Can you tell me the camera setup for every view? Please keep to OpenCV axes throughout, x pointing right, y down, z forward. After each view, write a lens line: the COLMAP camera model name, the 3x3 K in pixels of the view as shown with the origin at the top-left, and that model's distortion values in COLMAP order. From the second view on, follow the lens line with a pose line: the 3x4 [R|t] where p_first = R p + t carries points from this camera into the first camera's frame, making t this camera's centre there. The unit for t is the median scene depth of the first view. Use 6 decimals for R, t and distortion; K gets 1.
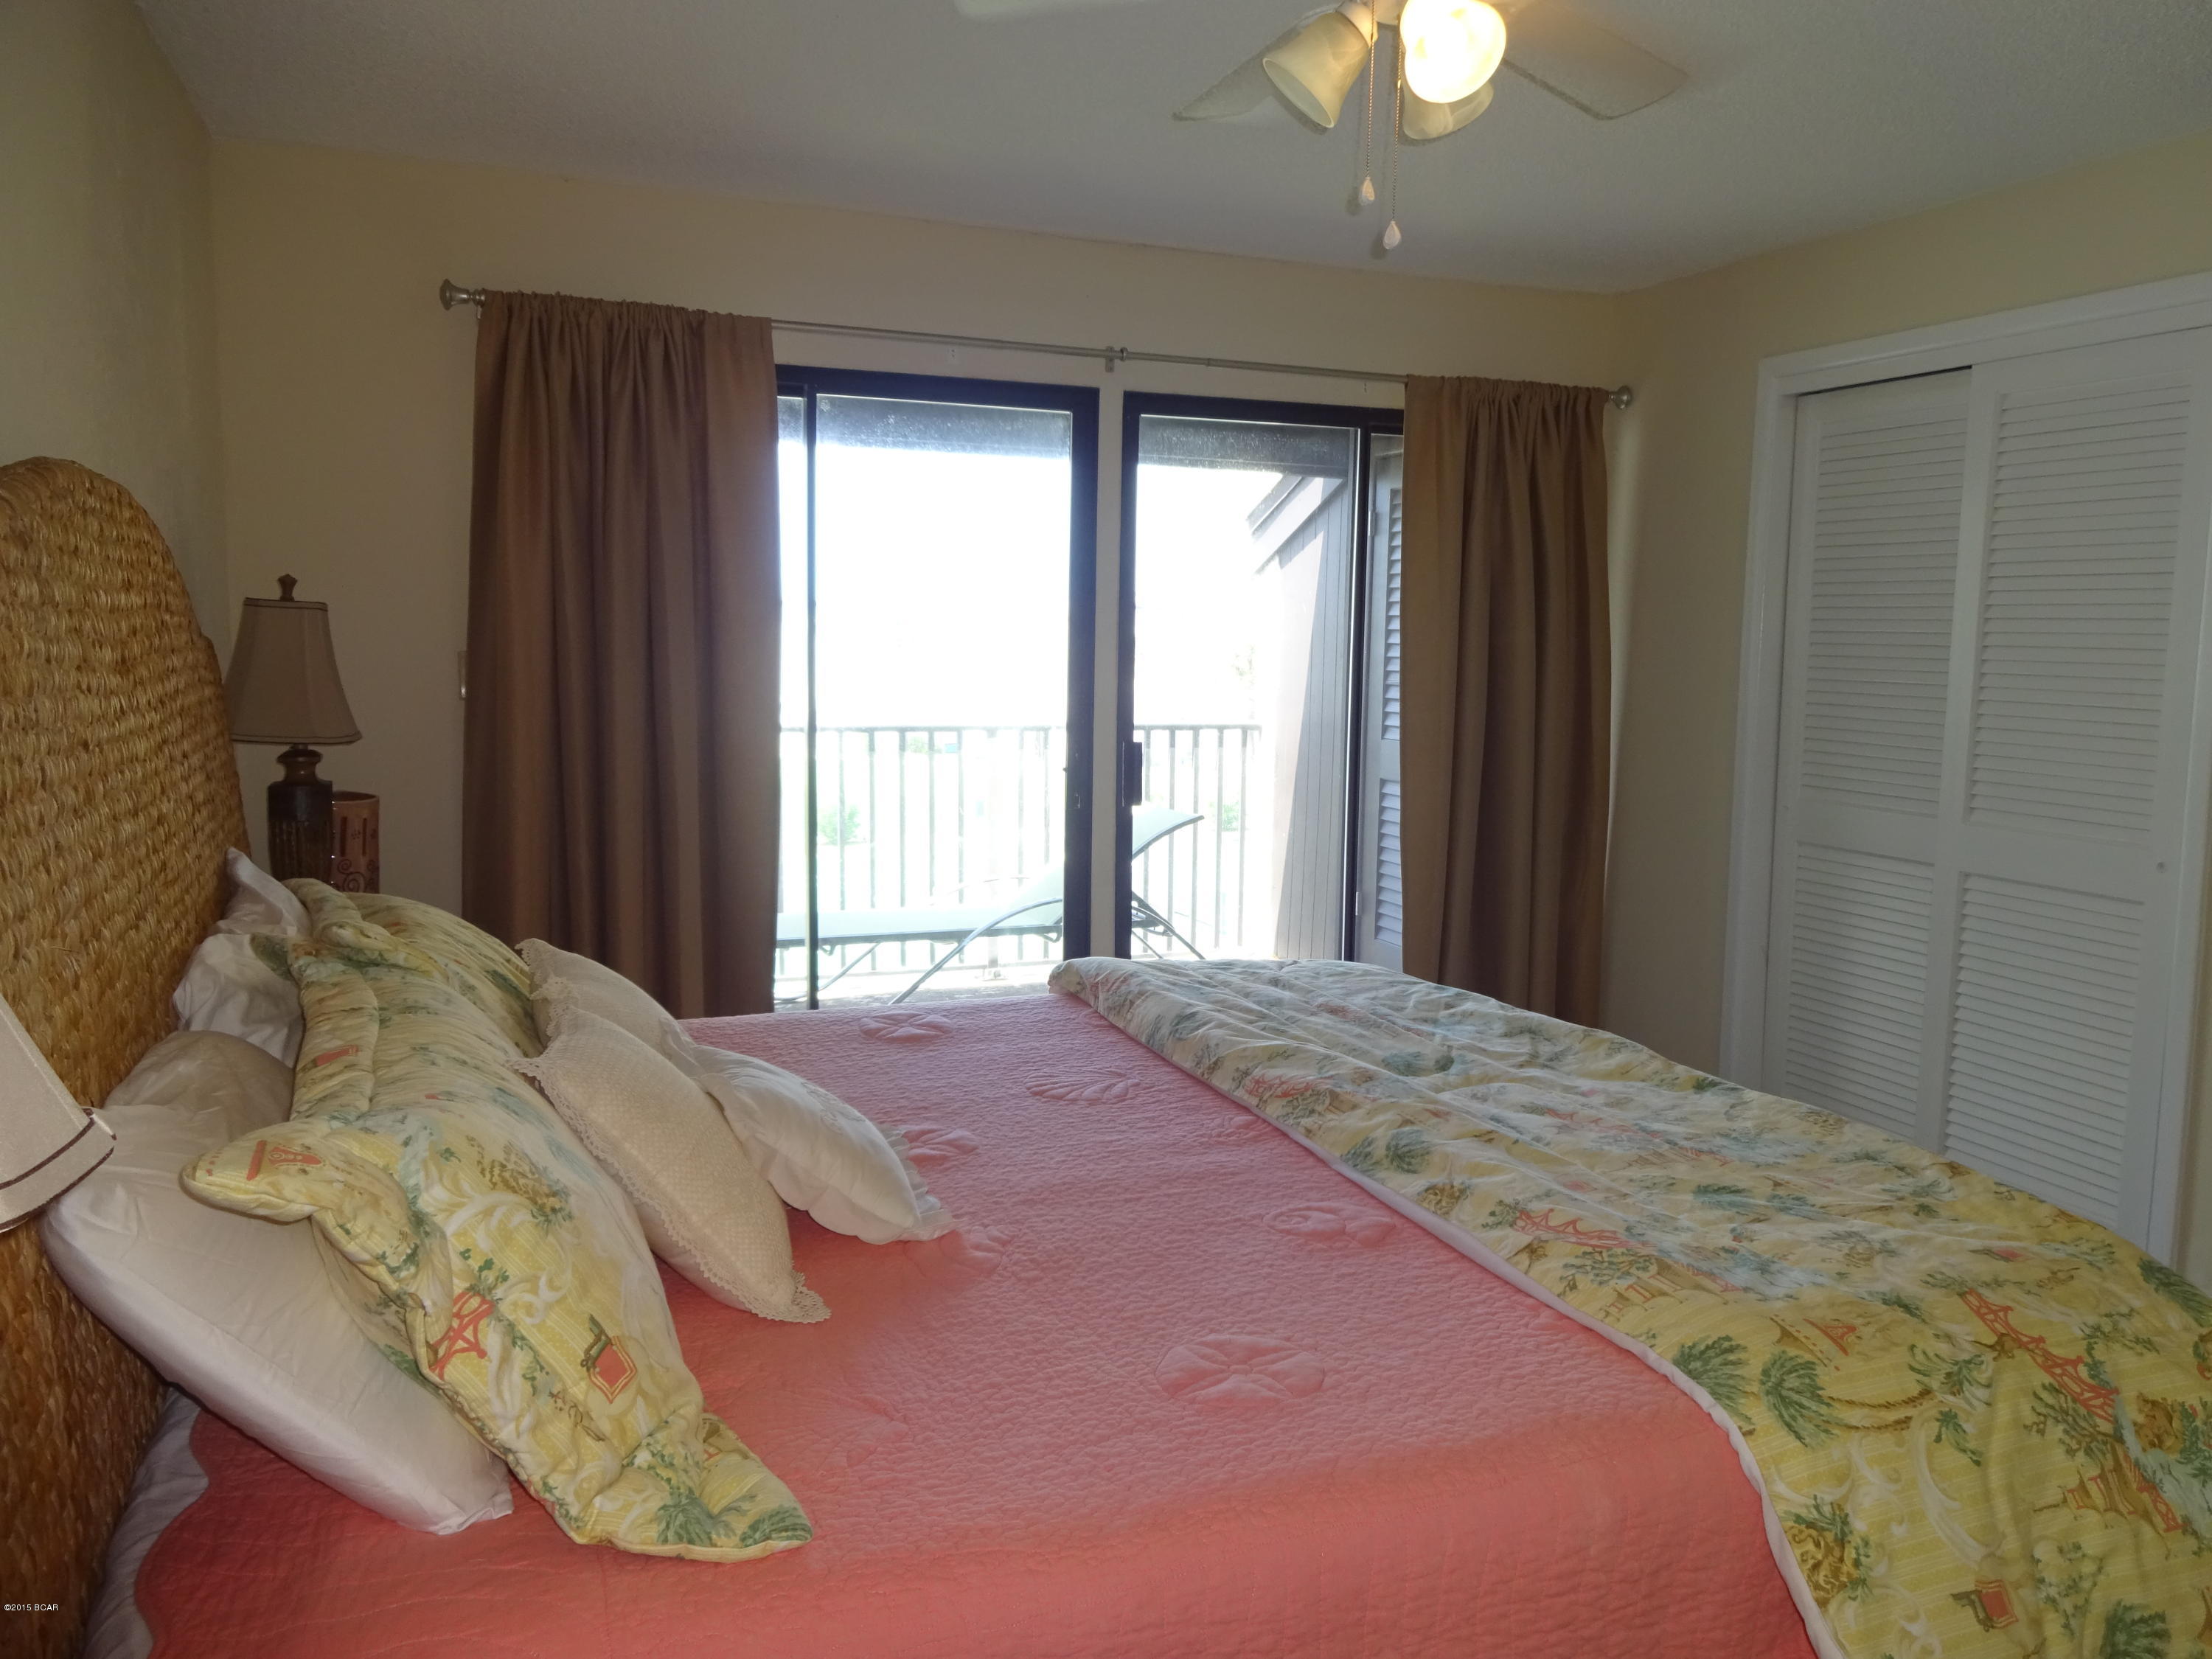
lens RADIAL K [[1645.0, 0, 1112.1], [0, 1645.0, 822.0], [0, 0, 1]] dist [-0.005989, 0.003690]
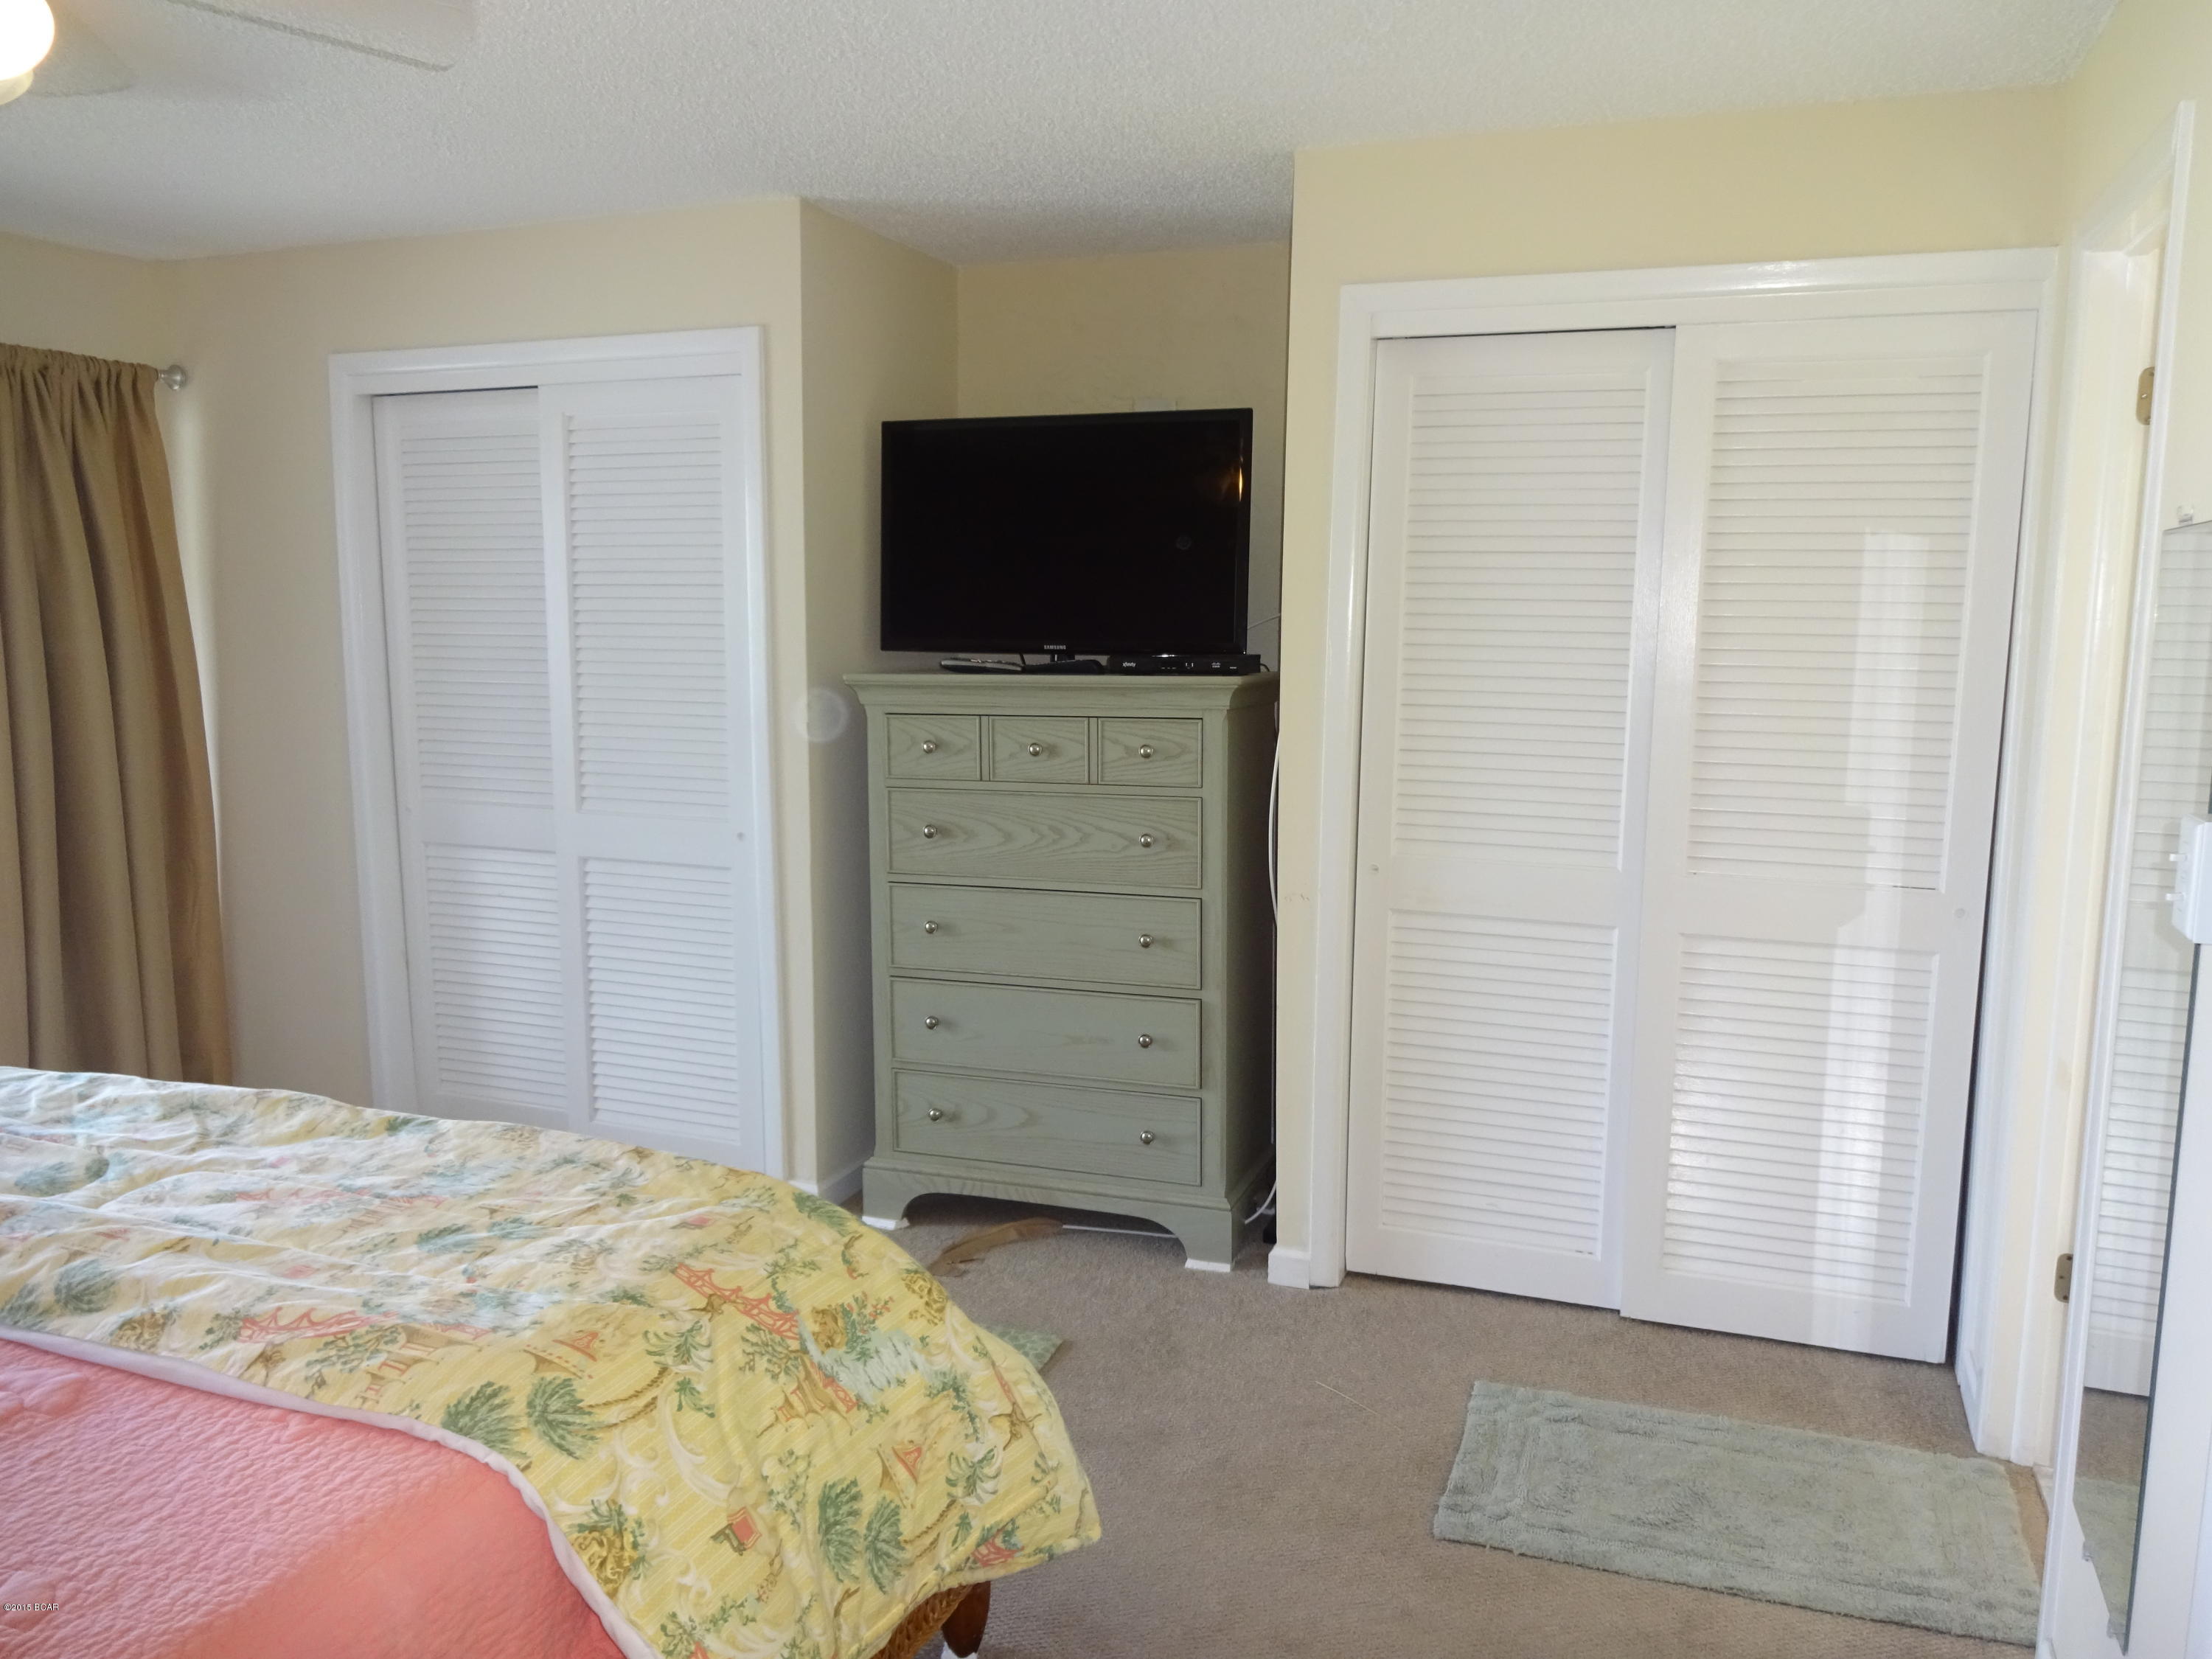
lens RADIAL K [[1645.0, 0, 1127.1], [0, 1645.0, 824.4], [0, 0, 1]] dist [-0.005989, 0.003690]
pose [[0.675378, -0.104263, 0.730064, -0.067147], [0.086177, 0.994331, 0.062282, -0.060794], [-0.732419, 0.020851, 0.680535, -0.014350]]
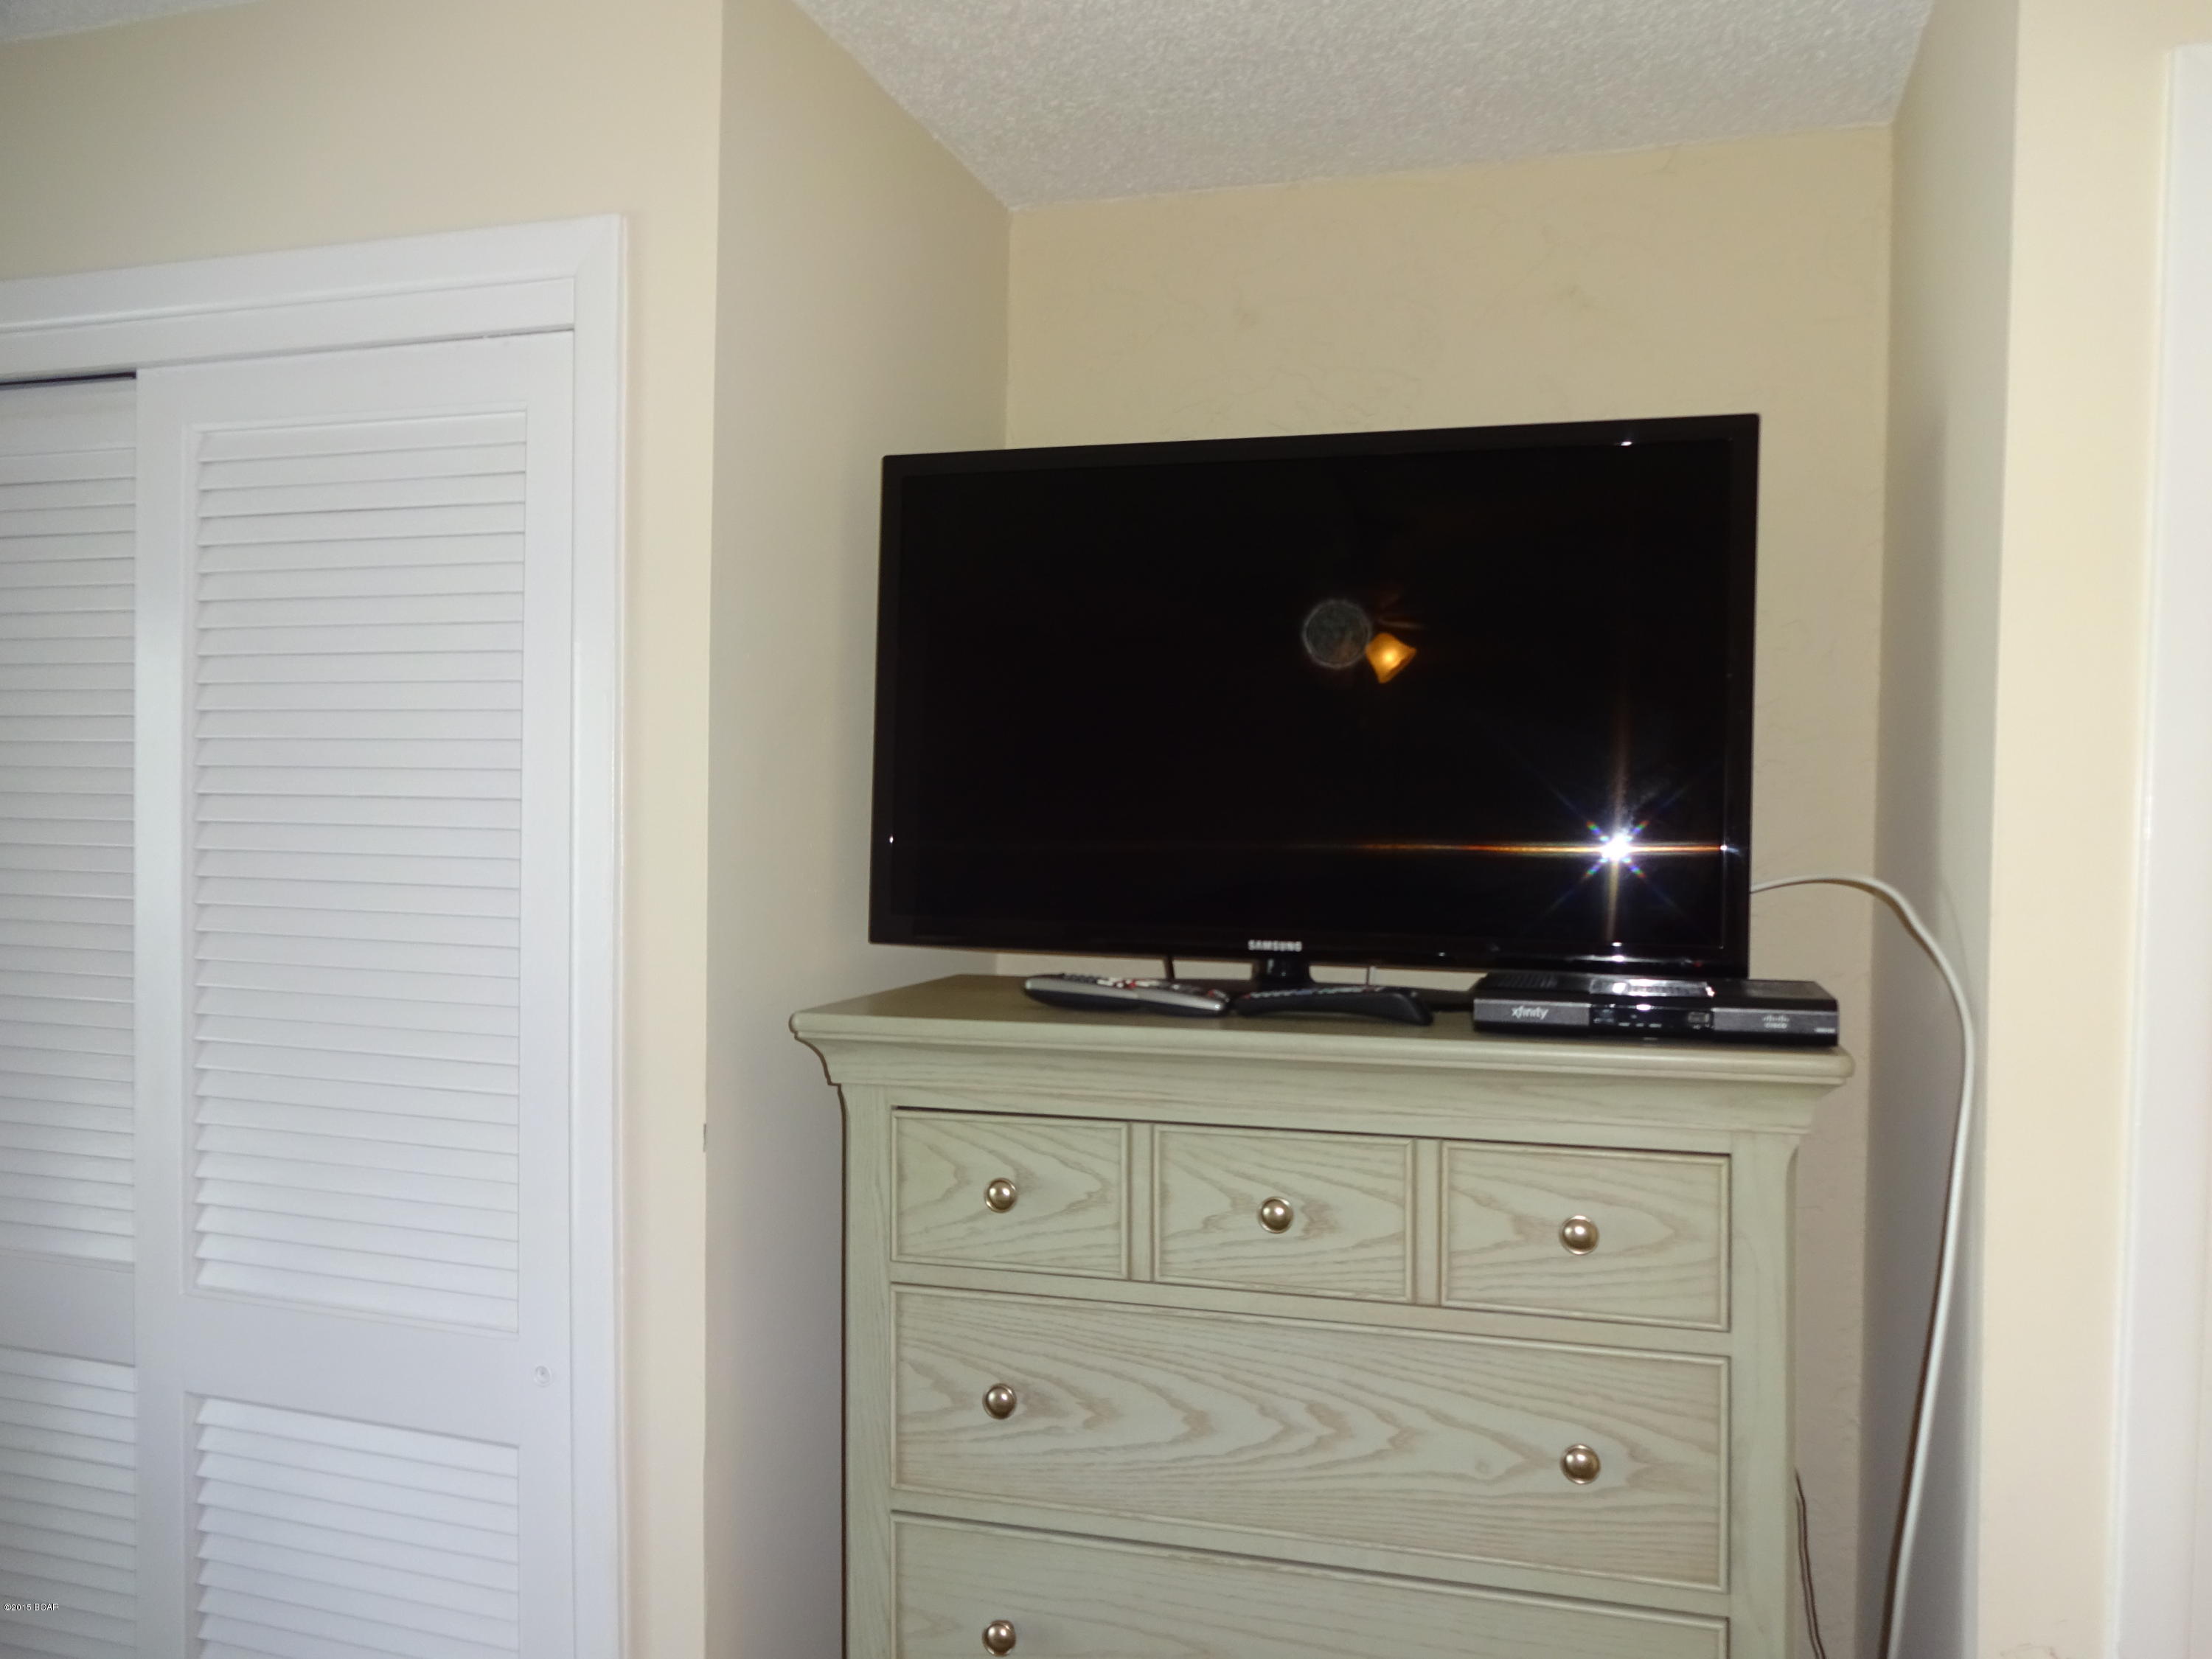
lens RADIAL K [[1645.0, 0, 1101.4], [0, 1645.0, 828.3], [0, 0, 1]] dist [-0.005989, 0.003690]
pose [[0.622372, -0.019045, 0.782489, 0.780715], [0.084110, 0.995542, -0.042669, -0.226659], [-0.778189, 0.092371, 0.621200, 1.165977]]
